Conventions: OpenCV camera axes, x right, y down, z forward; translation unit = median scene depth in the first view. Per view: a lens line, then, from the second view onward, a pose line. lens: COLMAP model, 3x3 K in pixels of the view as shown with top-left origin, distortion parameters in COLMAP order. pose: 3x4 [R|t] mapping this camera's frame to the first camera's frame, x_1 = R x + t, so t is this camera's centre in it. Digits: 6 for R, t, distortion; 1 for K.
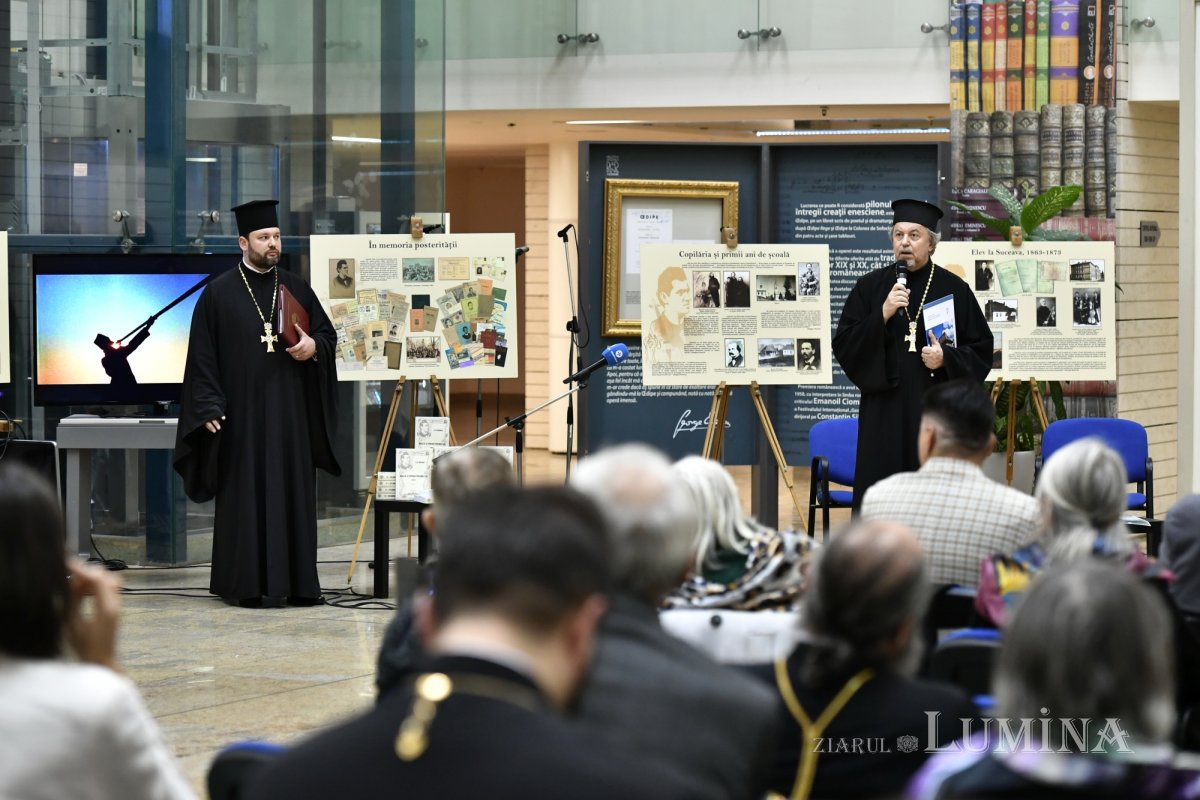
lens RADIAL K [[3500.6, 0, 600.0], [0, 3500.6, 400.0], [0, 0, 1]] dist [-0.113981, -0.317572]
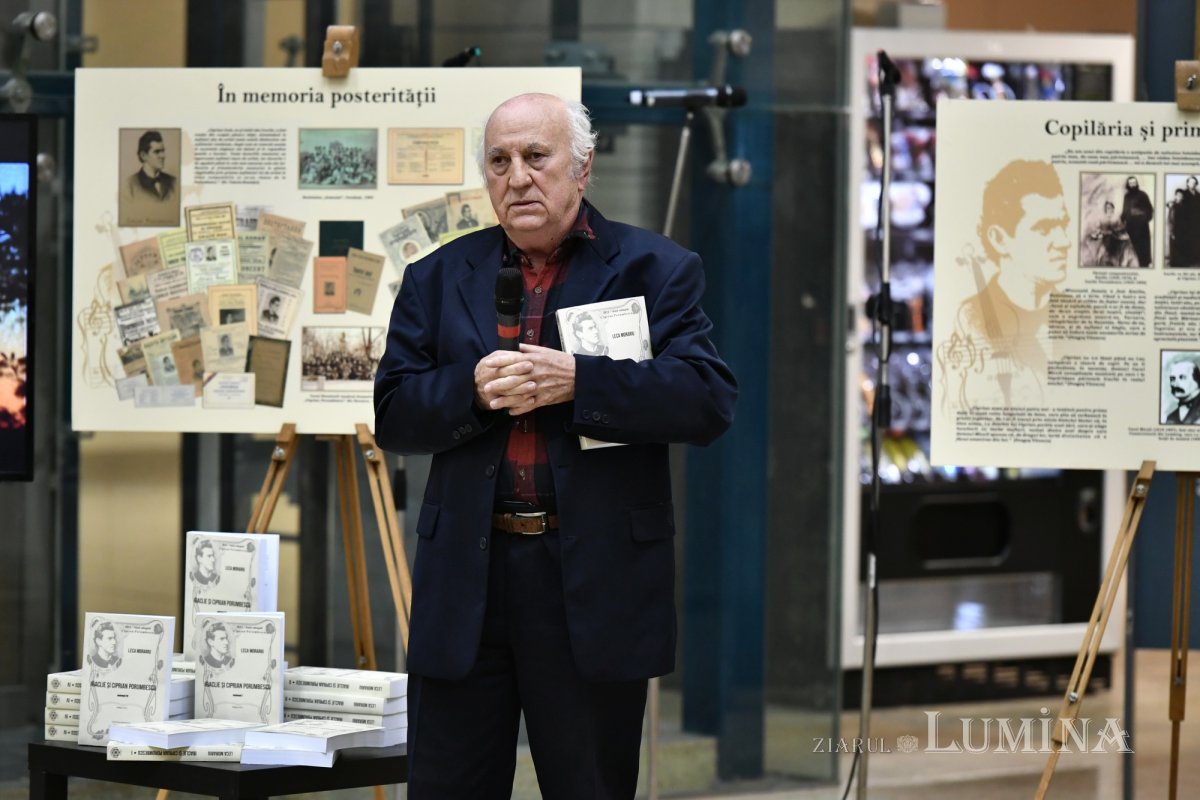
lens RADIAL K [[5920.7, 0, 600.0], [0, 5920.7, 400.0], [0, 0, 1]] dist [-0.269353, 3.847711]
pose [[0.923568, 0.028723, -0.382358, 0.223746], [-0.028154, 0.999578, 0.007086, -0.014695], [0.382400, 0.004221, 0.923987, 0.374538]]
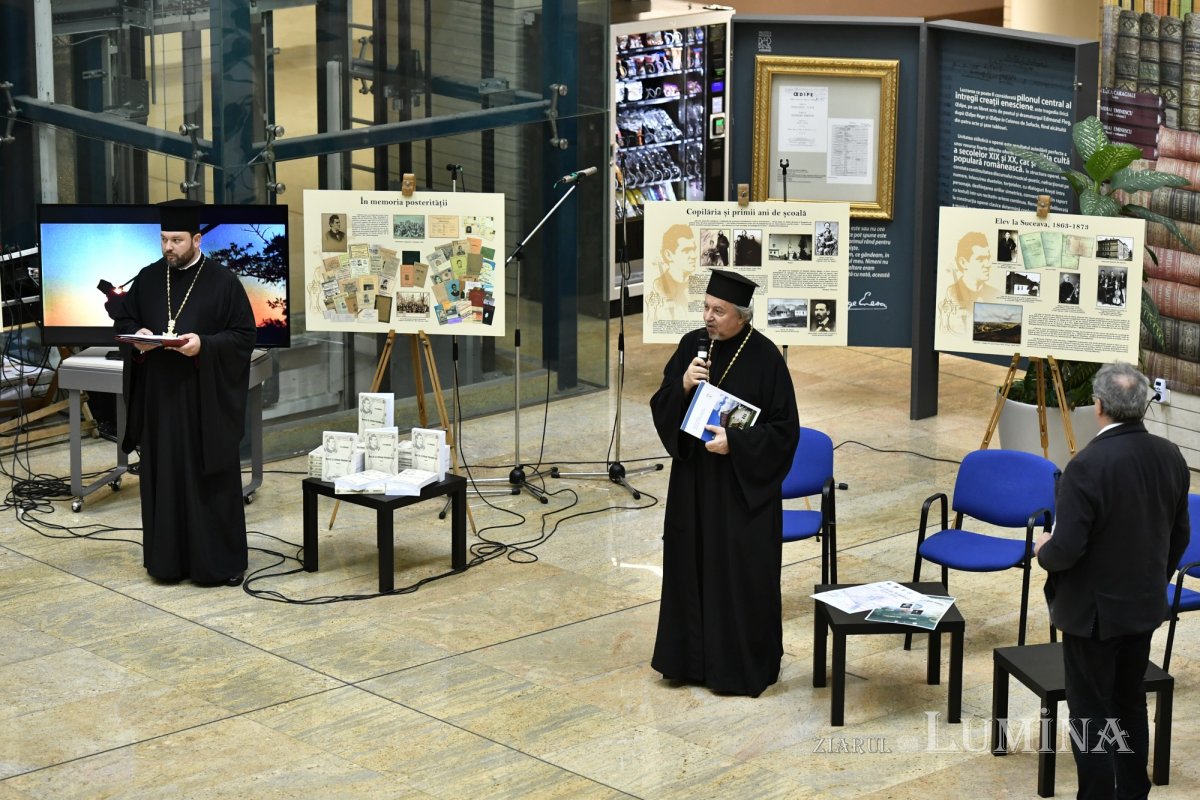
lens RADIAL K [[3698.6, 0, 600.0], [0, 3698.6, 400.0], [0, 0, 1]] dist [-0.086468, -0.375343]
pose [[0.938244, 0.086220, -0.335059, 0.347065], [-0.015099, 0.977731, 0.209316, -0.203834], [0.345645, -0.191331, 0.918653, 0.027426]]
